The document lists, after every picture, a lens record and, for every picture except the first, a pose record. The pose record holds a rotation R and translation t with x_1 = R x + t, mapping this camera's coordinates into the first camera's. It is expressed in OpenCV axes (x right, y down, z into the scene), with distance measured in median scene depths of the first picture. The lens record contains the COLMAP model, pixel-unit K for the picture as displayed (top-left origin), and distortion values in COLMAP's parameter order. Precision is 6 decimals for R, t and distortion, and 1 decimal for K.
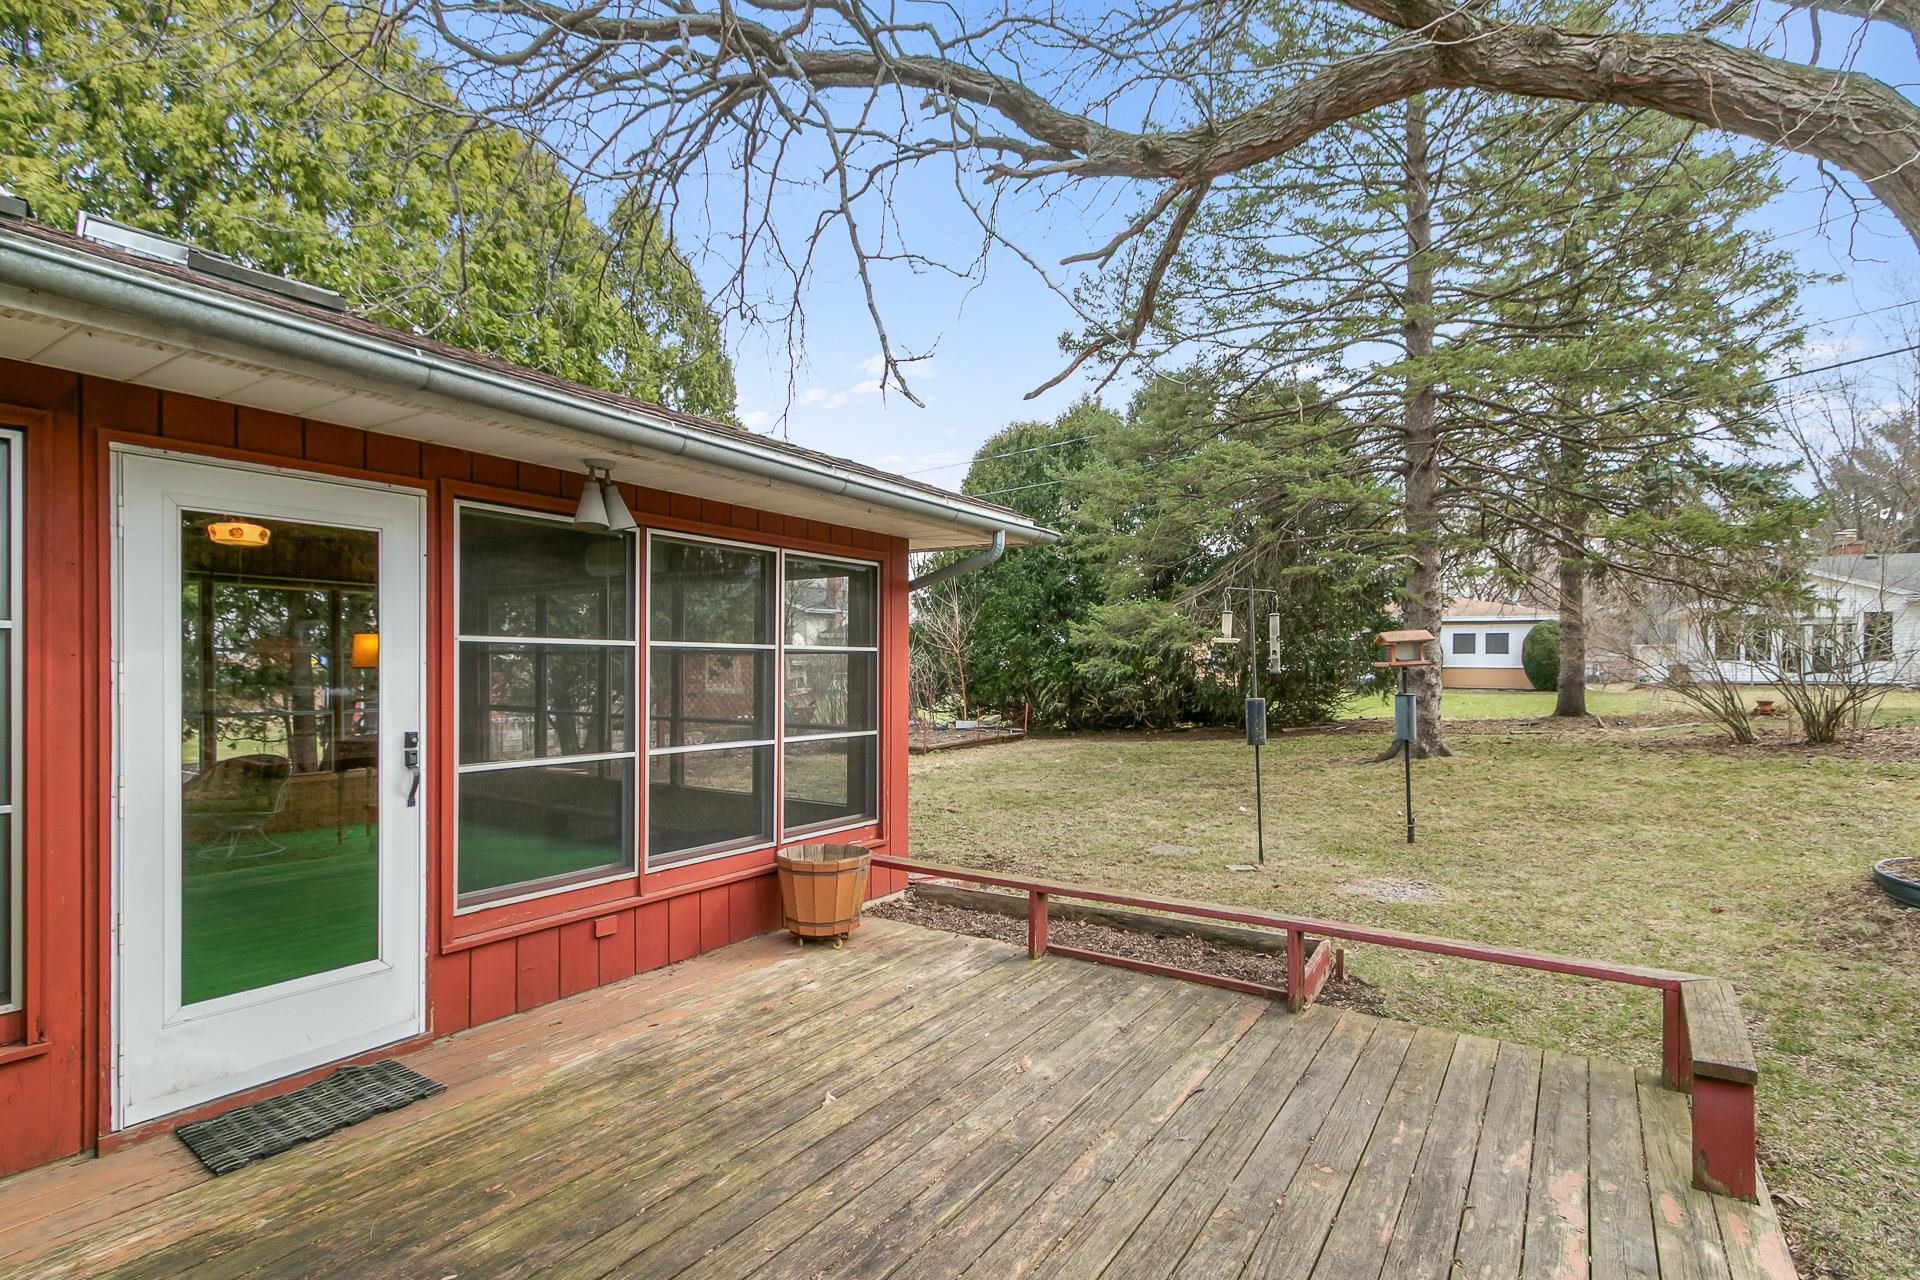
lens RADIAL K [[947.7, 0, 892.9], [0, 947.7, 667.6], [0, 0, 1]] dist [0.003426, -0.000267]
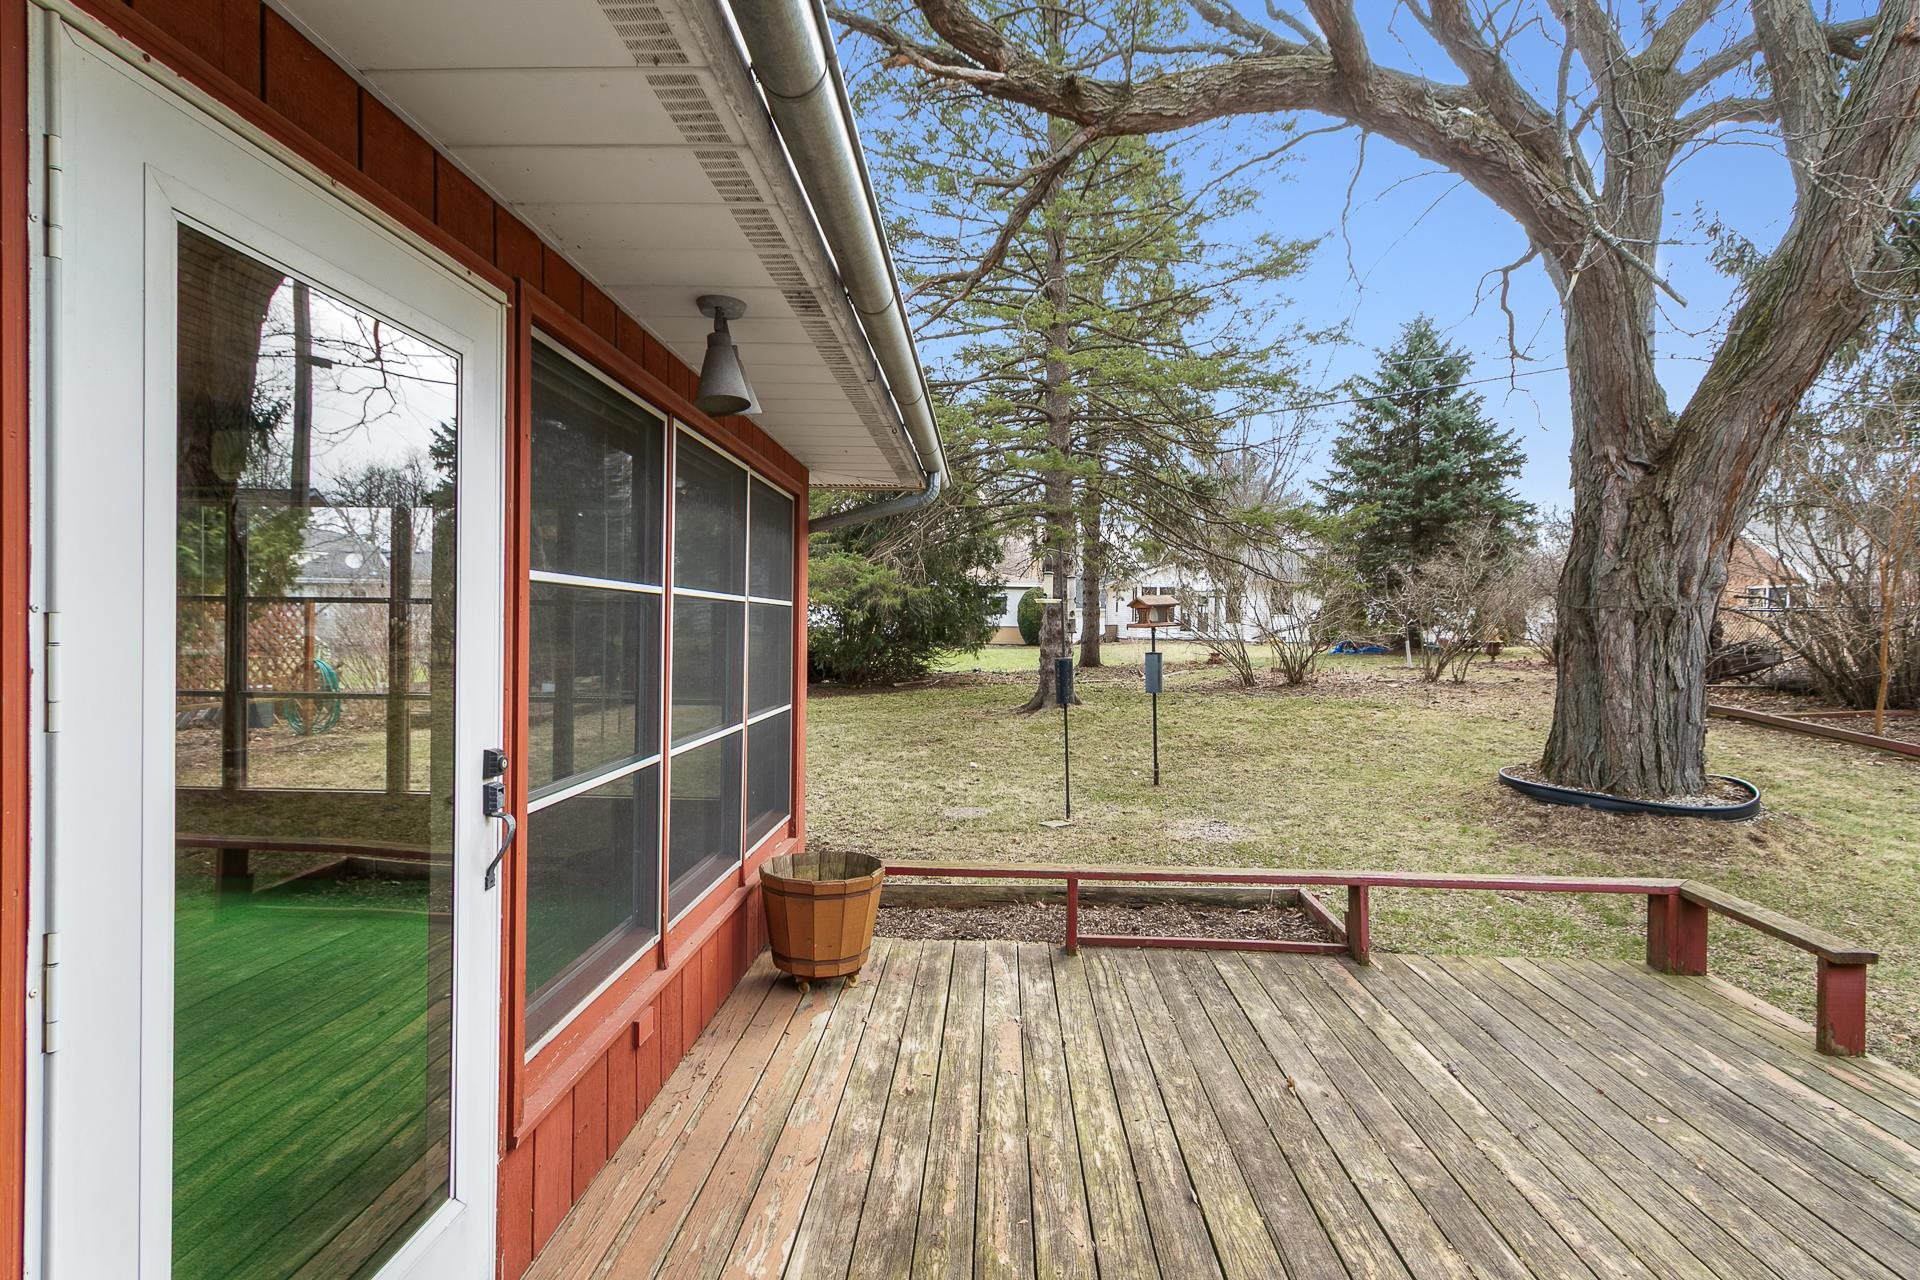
lens RADIAL K [[947.7, 0, 951.4], [0, 947.7, 636.9], [0, 0, 1]] dist [0.003426, -0.000267]
pose [[0.843547, 0.000573, 0.537055, -0.490008], [-0.007978, 0.999902, 0.011464, -0.002189], [-0.536996, -0.013955, 0.843469, 0.357557]]
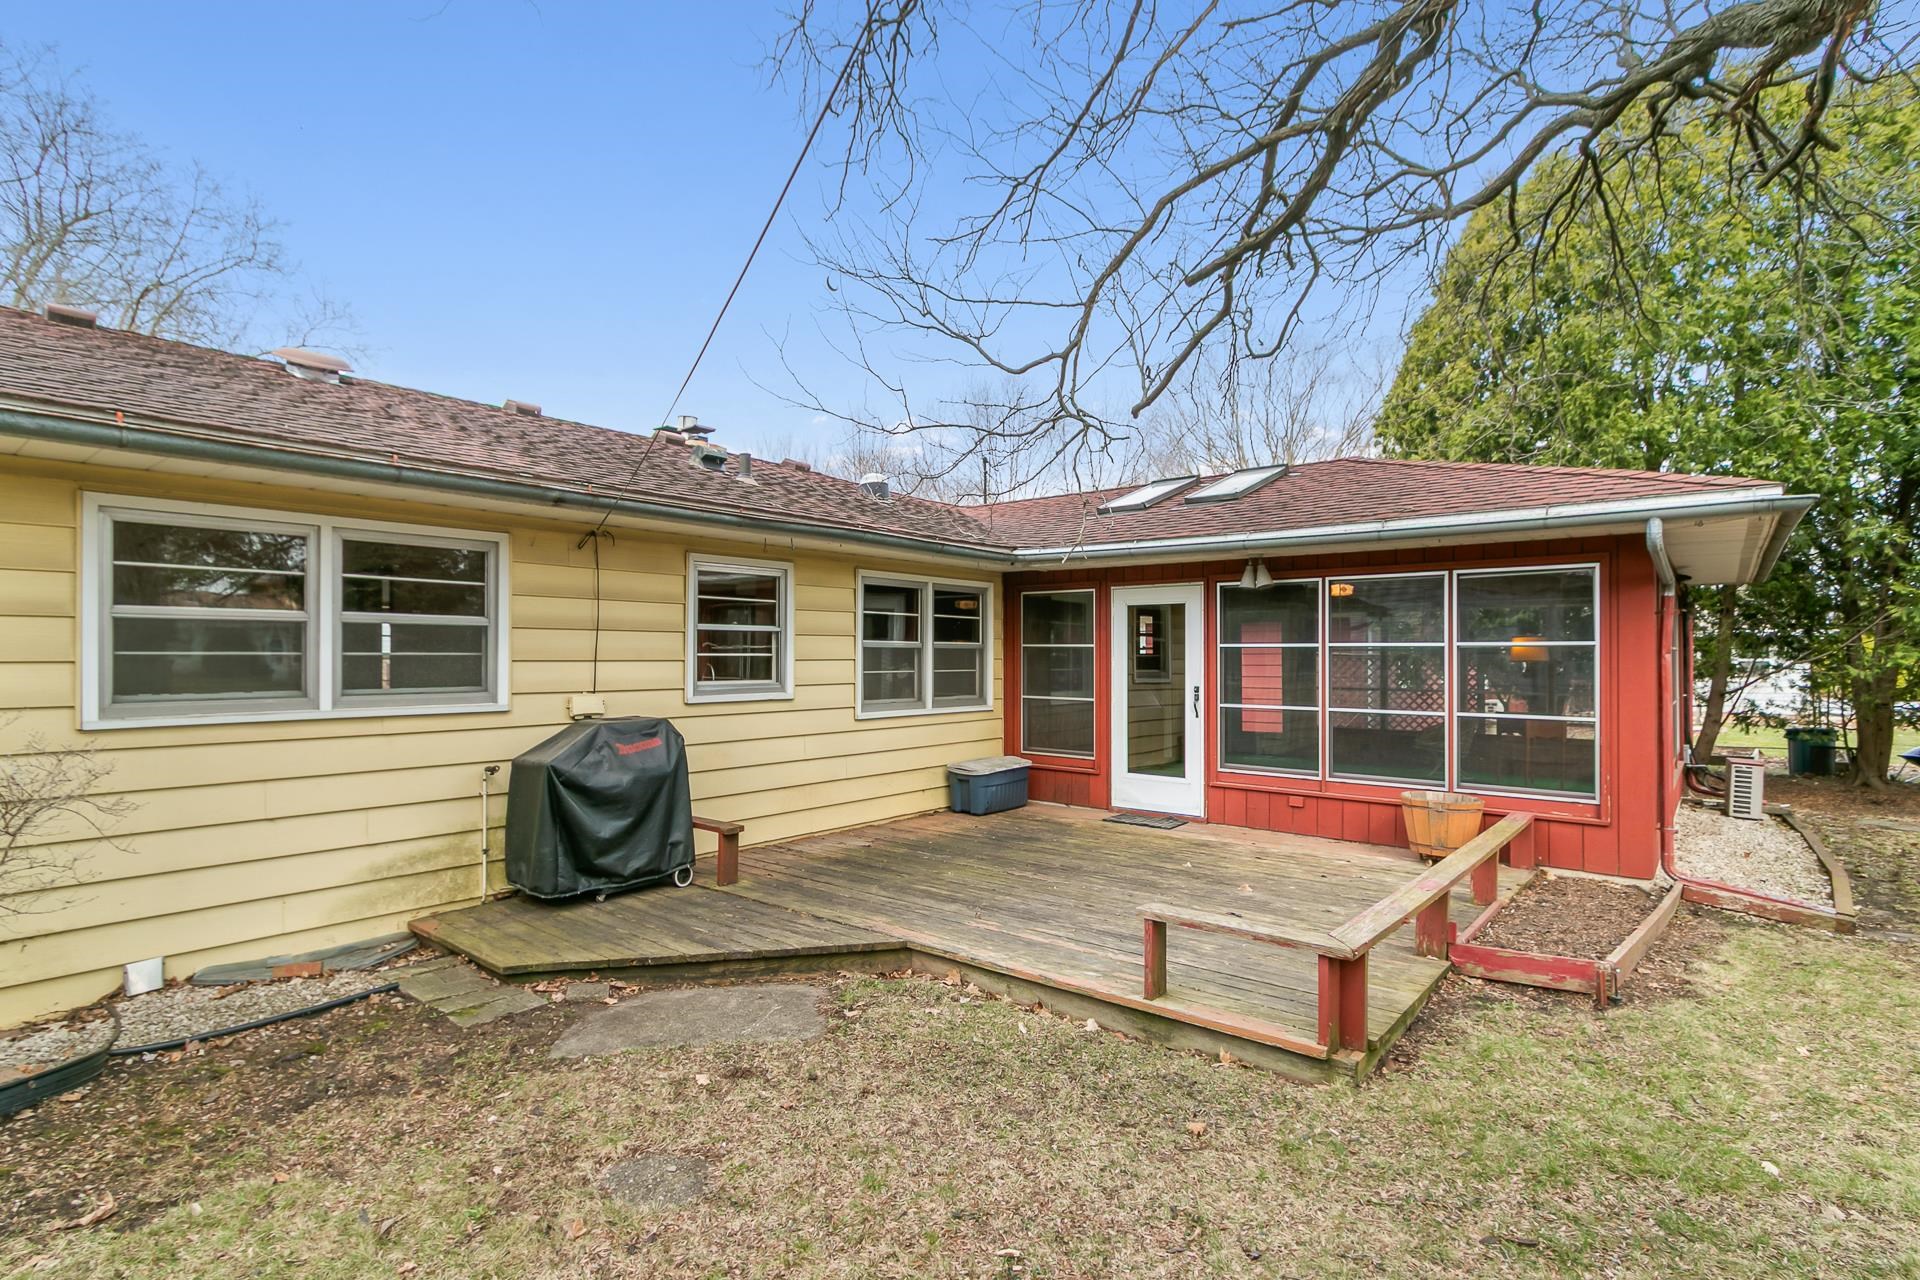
lens RADIAL K [[947.7, 0, 981.1], [0, 947.7, 646.7], [0, 0, 1]] dist [0.003426, -0.000267]
pose [[-0.059861, -0.011649, -0.998139, 1.546863], [-0.004491, 0.999925, -0.011400, -0.000255], [0.998197, 0.003800, -0.059909, 0.505585]]
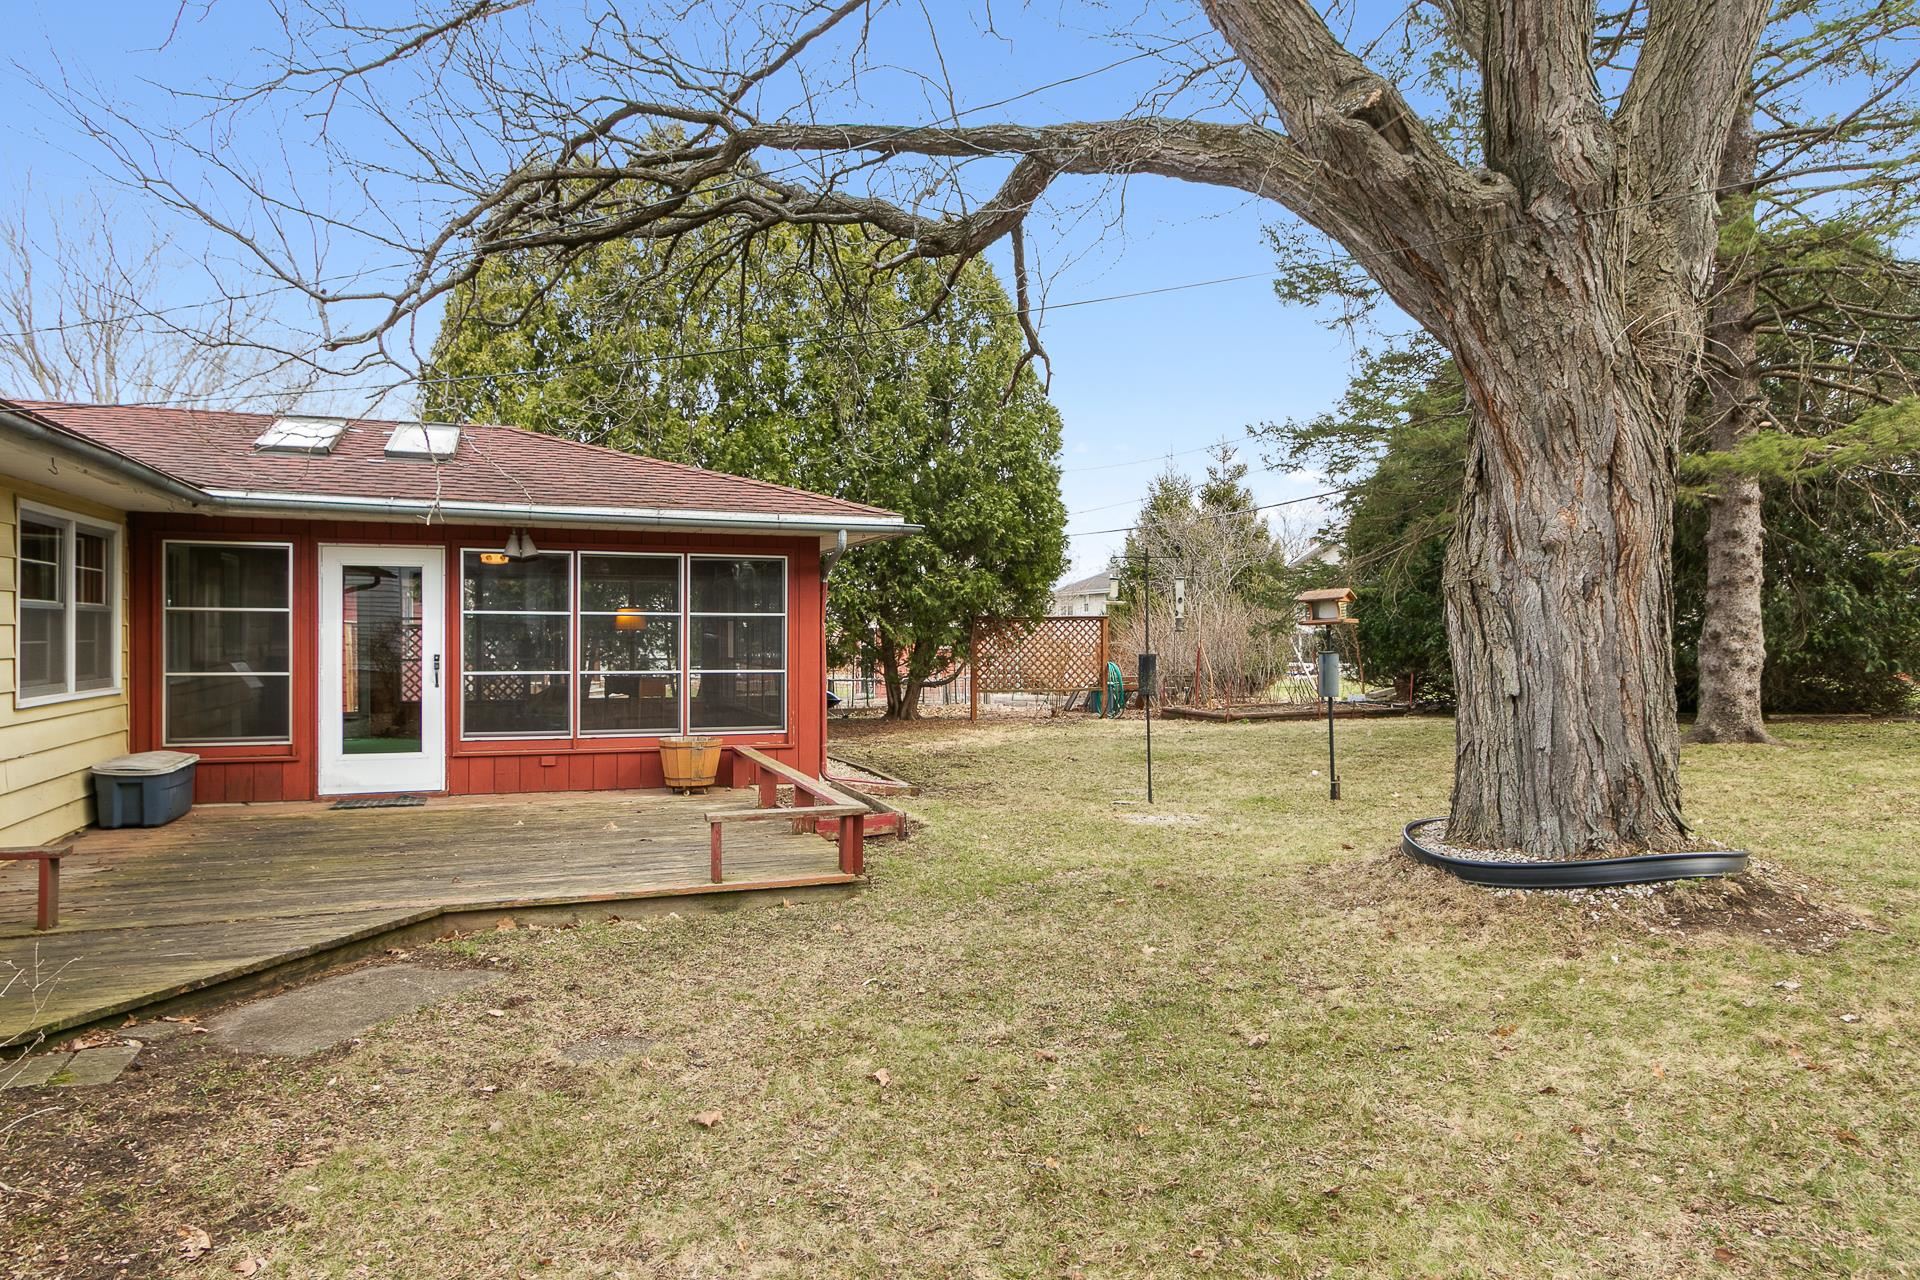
lens RADIAL K [[1194.0, 0, 952.8], [0, 1194.0, 629.6], [0, 0, 1]] dist [-0.000544, -0.001686]
pose [[0.828691, 0.001527, -0.559704, 1.725114], [-0.004156, 0.999985, -0.003425, 0.011745], [0.559691, 0.005165, 0.828686, -0.542376]]
